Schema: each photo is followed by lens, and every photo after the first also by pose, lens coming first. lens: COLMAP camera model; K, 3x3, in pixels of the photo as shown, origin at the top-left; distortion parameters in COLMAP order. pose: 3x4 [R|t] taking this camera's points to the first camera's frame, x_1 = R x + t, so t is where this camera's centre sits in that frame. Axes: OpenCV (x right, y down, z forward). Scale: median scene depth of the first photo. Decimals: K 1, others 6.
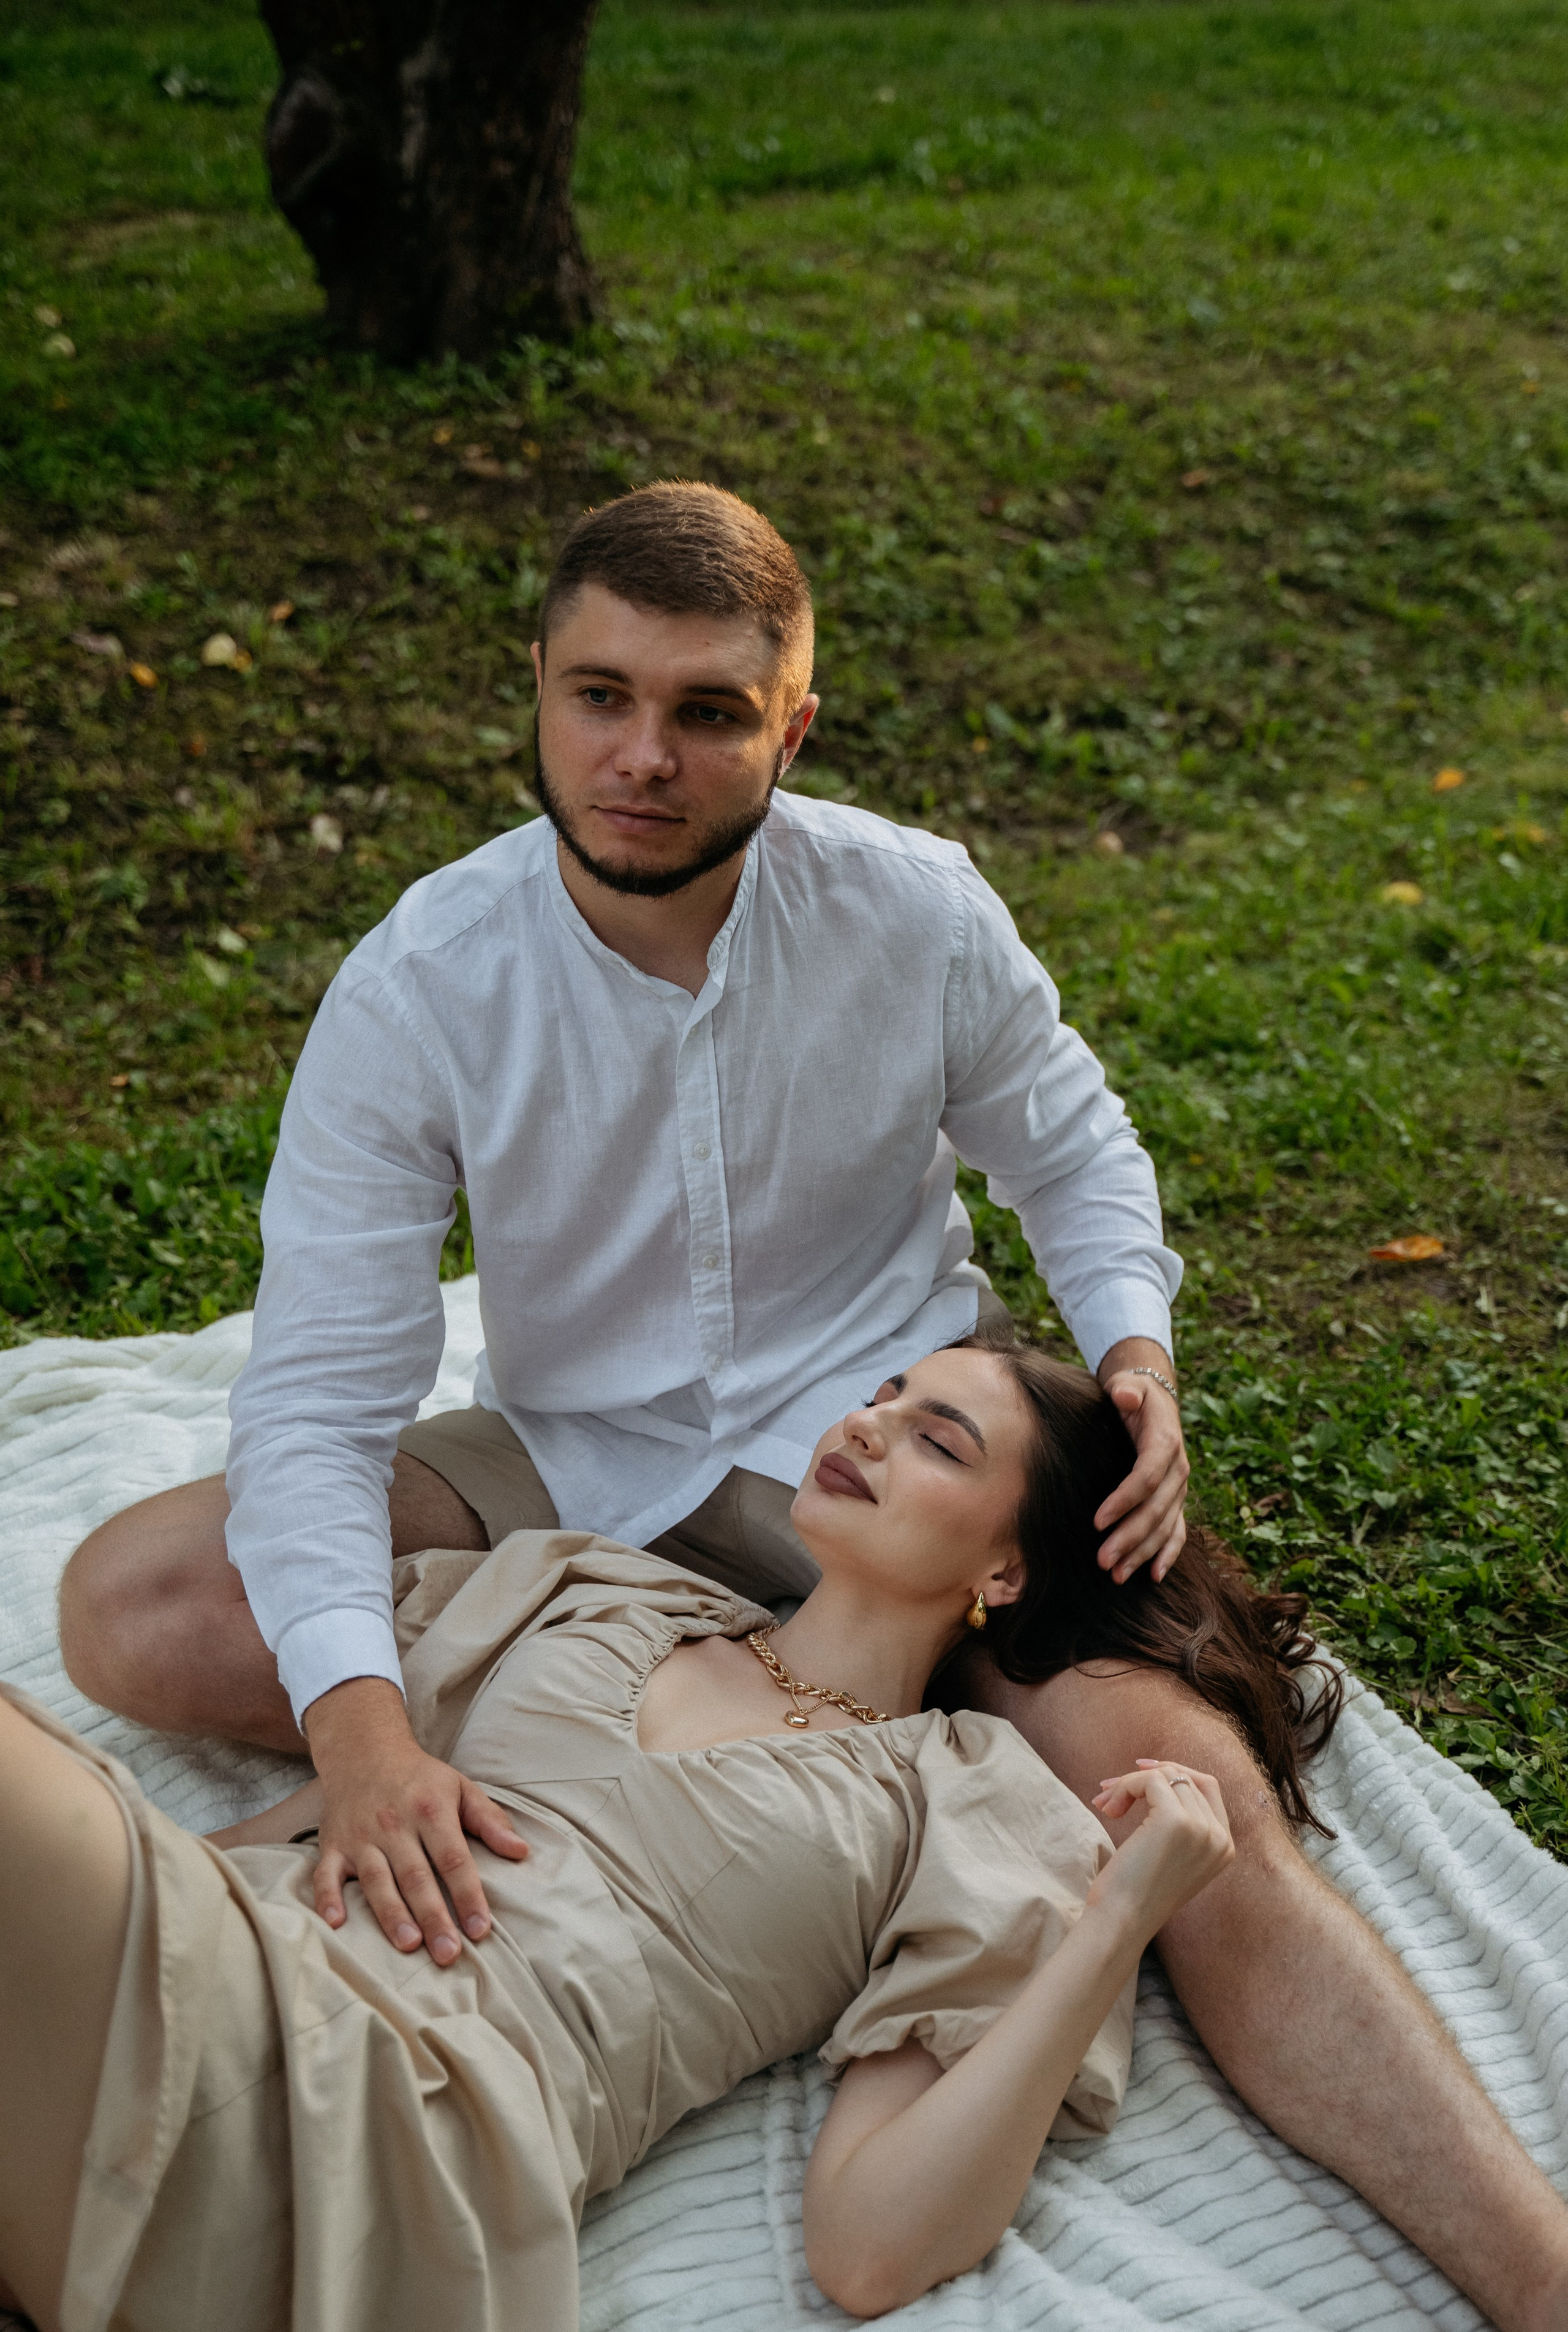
lens RADIAL K [[3105.3, 0, 822.3], [0, 3105.3, 1164.2], [0, 0, 1]] dist [0.050035, 0.034567]
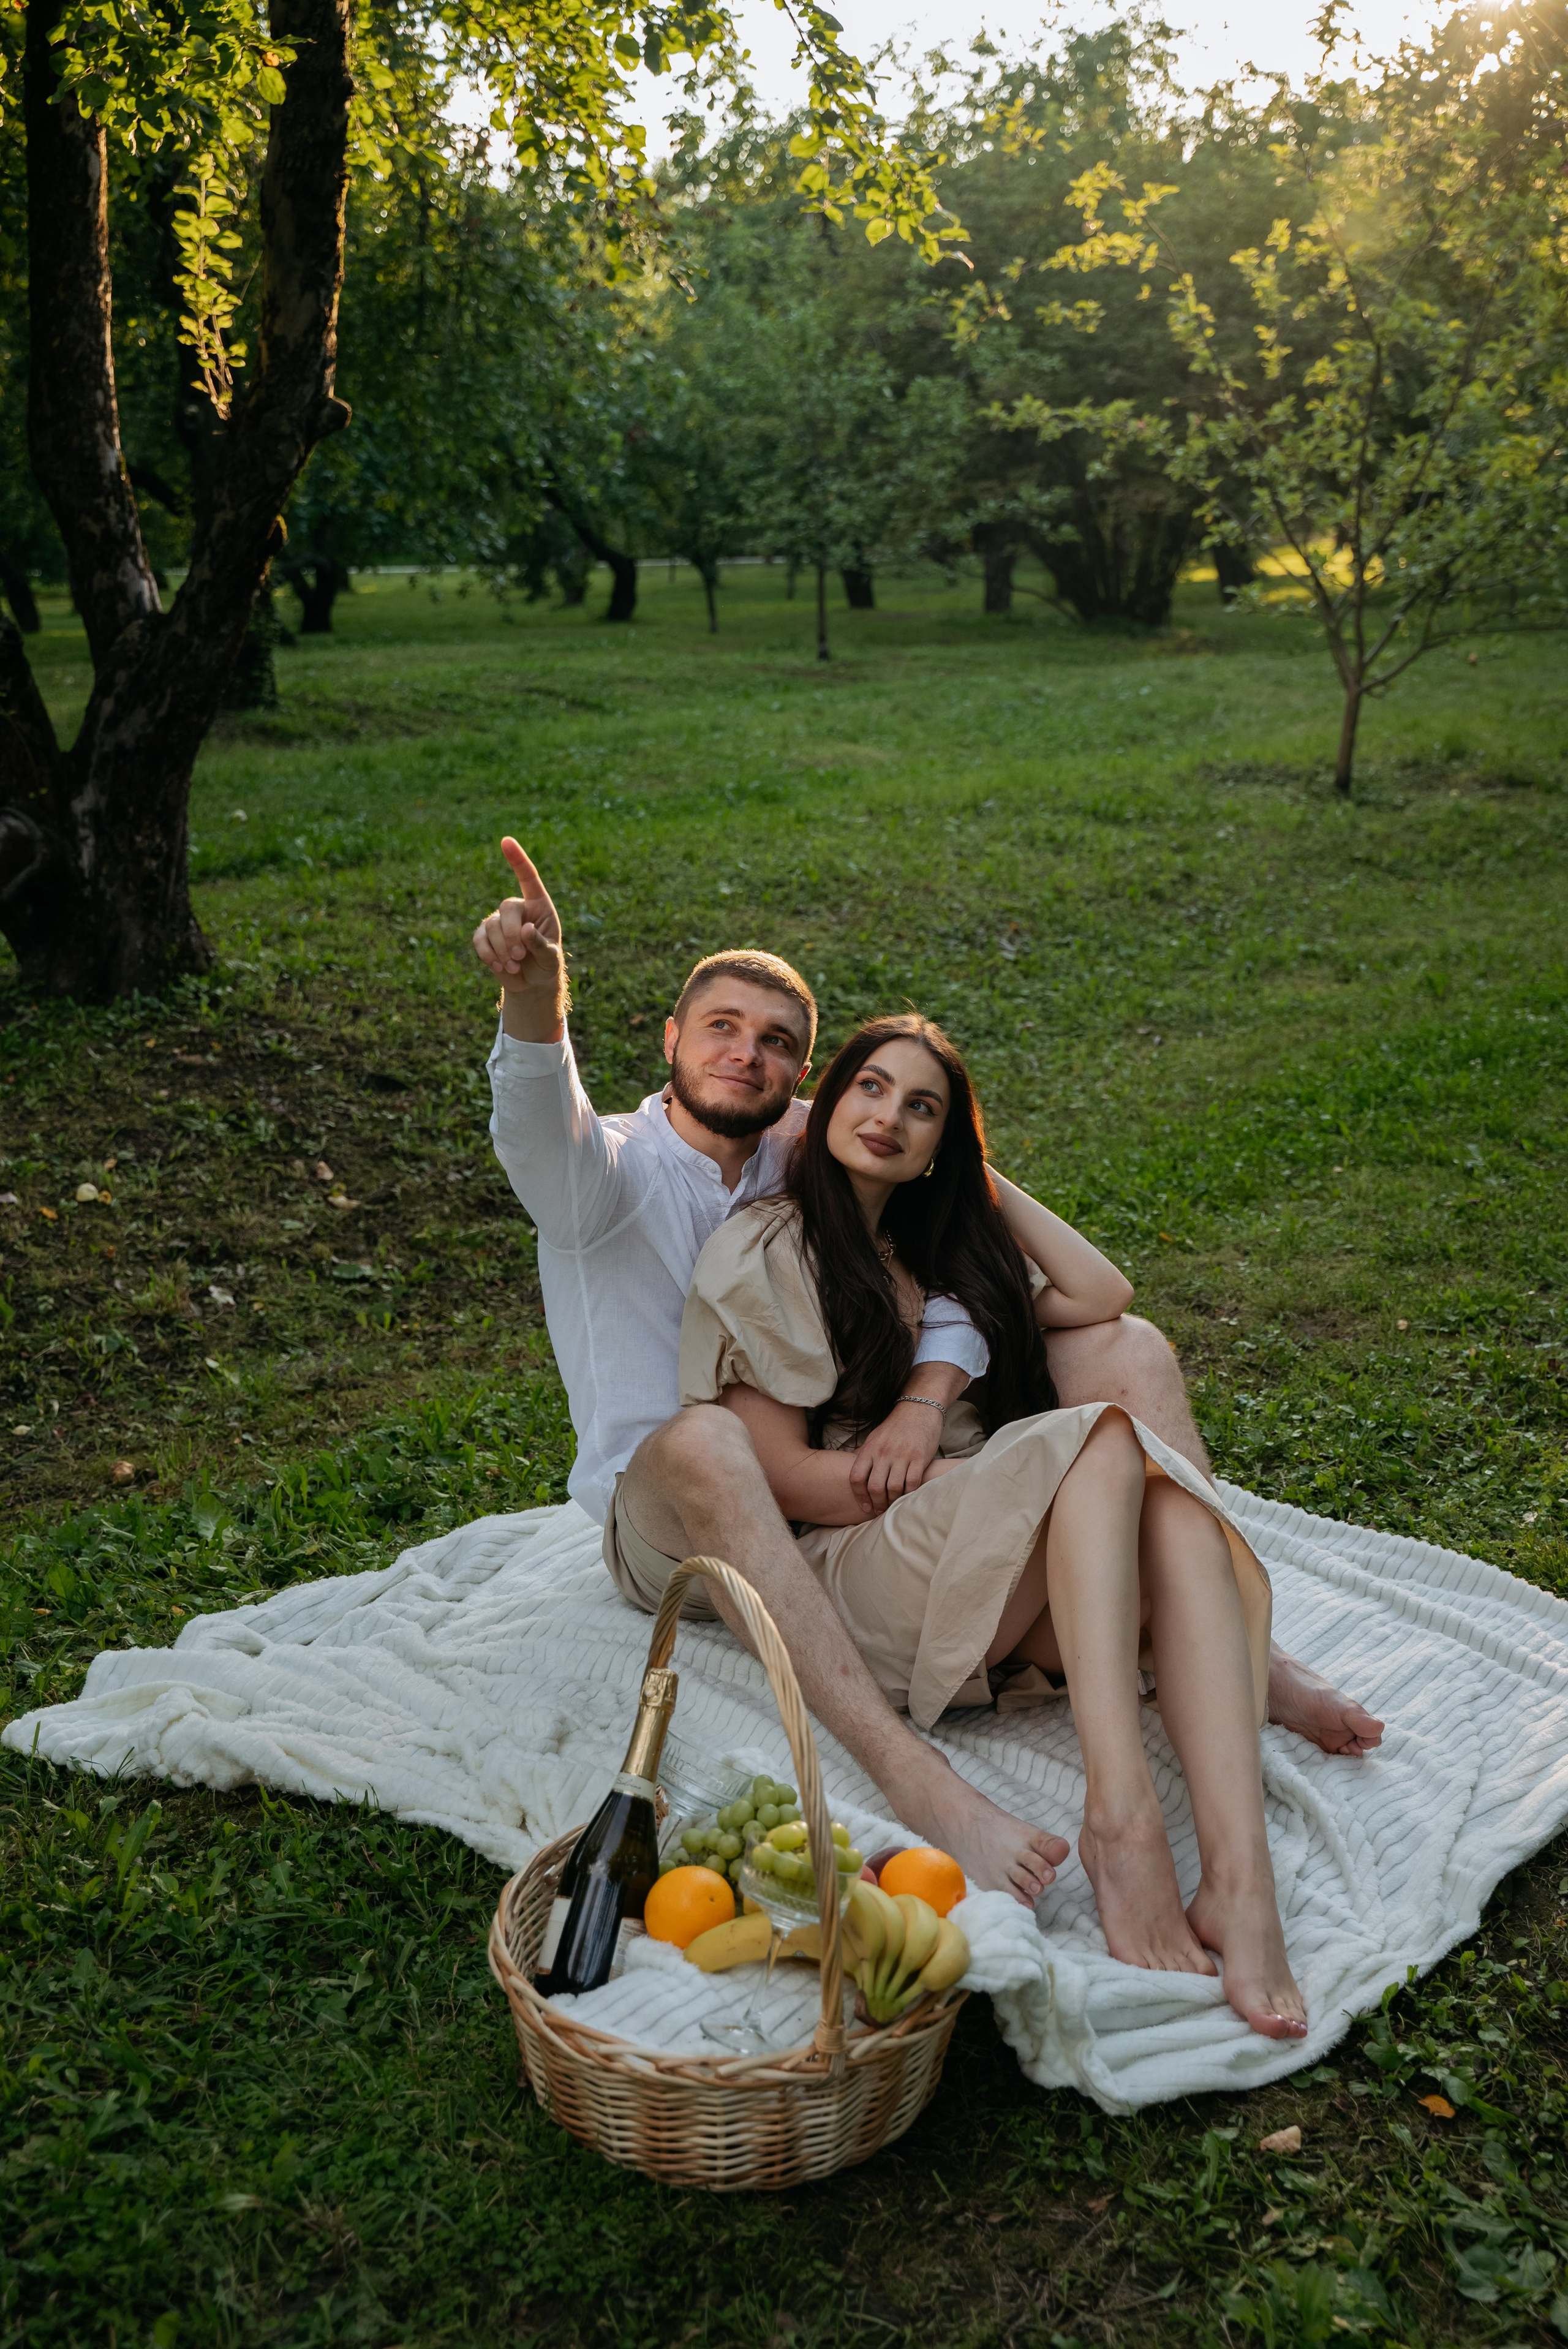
lens RADIAL K [[2495.7, 0, 784.0], [0, 2495.7, 1174.5], [0, 0, 1]] dist [-0.019631, 0.015256]
pose [[0.934949, -0.128232, 0.330798, -0.299002], [0.187424, 0.970190, -0.153637, 0.066610], [-0.301235, 0.205642, 0.931111, -0.165752]]
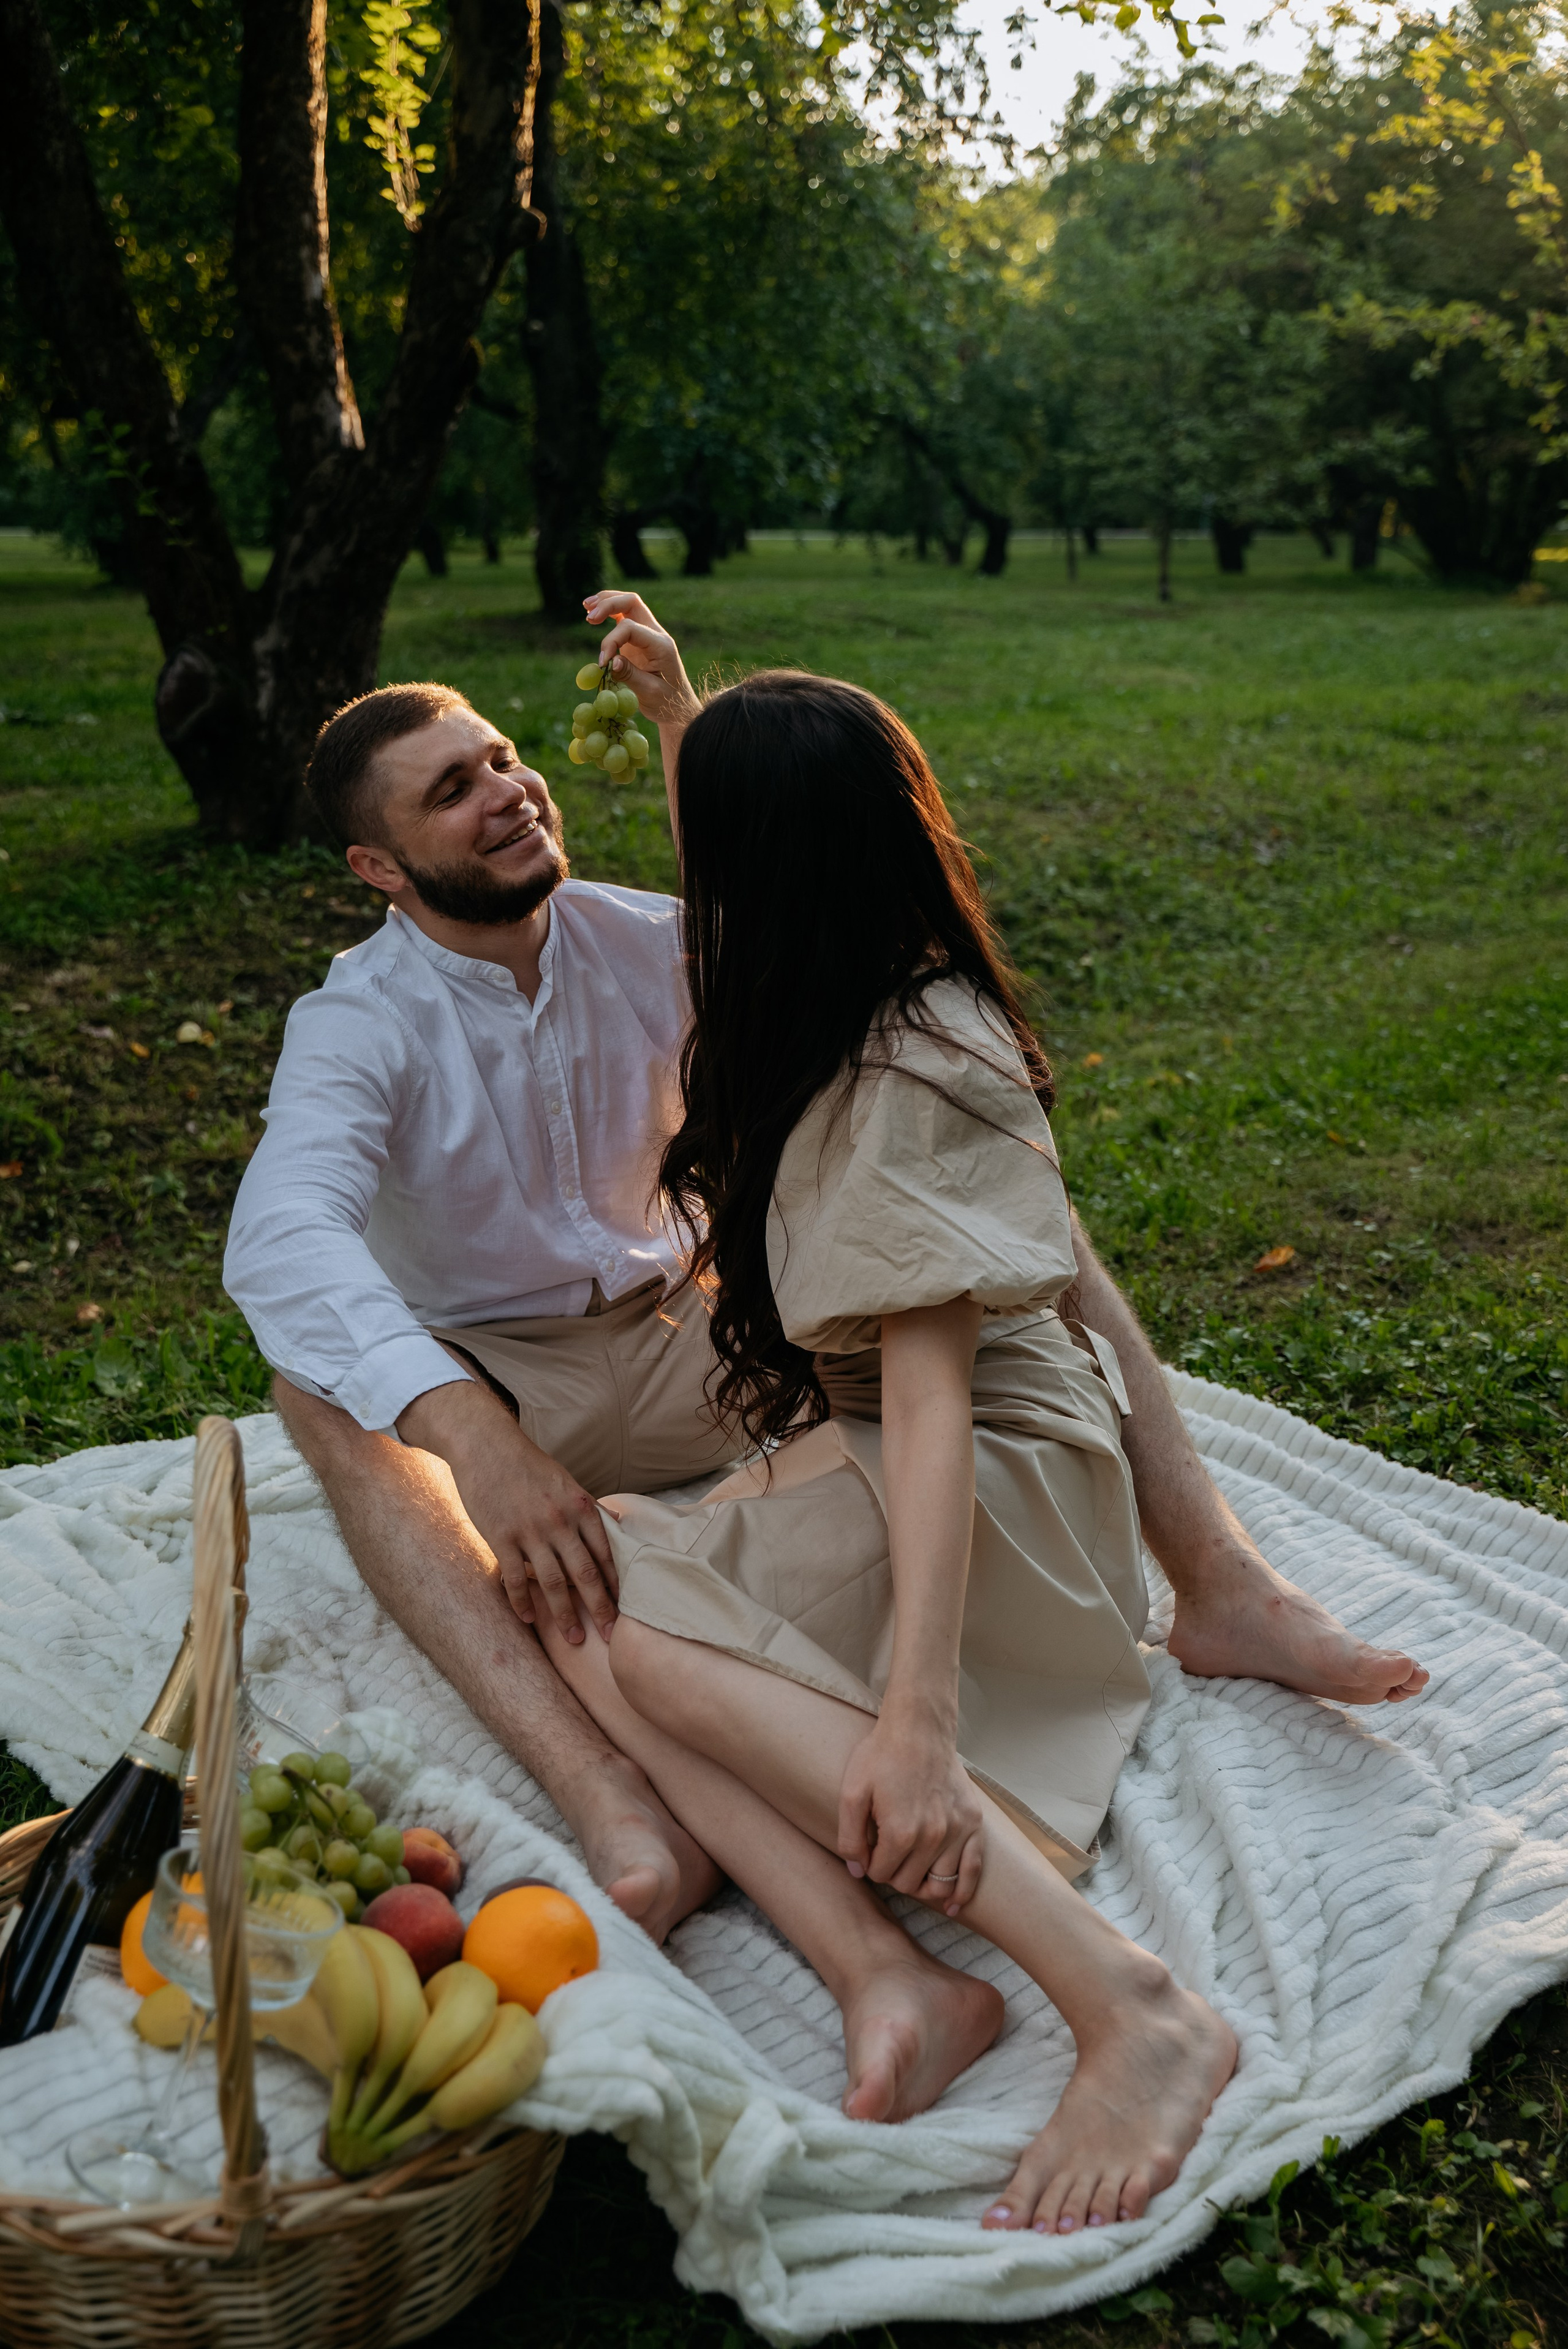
lens RADIAL K [[2348.0, 0, 771.6], [0, 2348.0, 1193.5], [0, 0, 1]] dist [-0.043930, 0.071706]
pose [[0.981495, -0.077124, 0.175268, -0.143441], [0.103764, 0.983483, -0.148307, 0.084775], [-0.160935, 0.163749, 0.973286, -0.002378]]
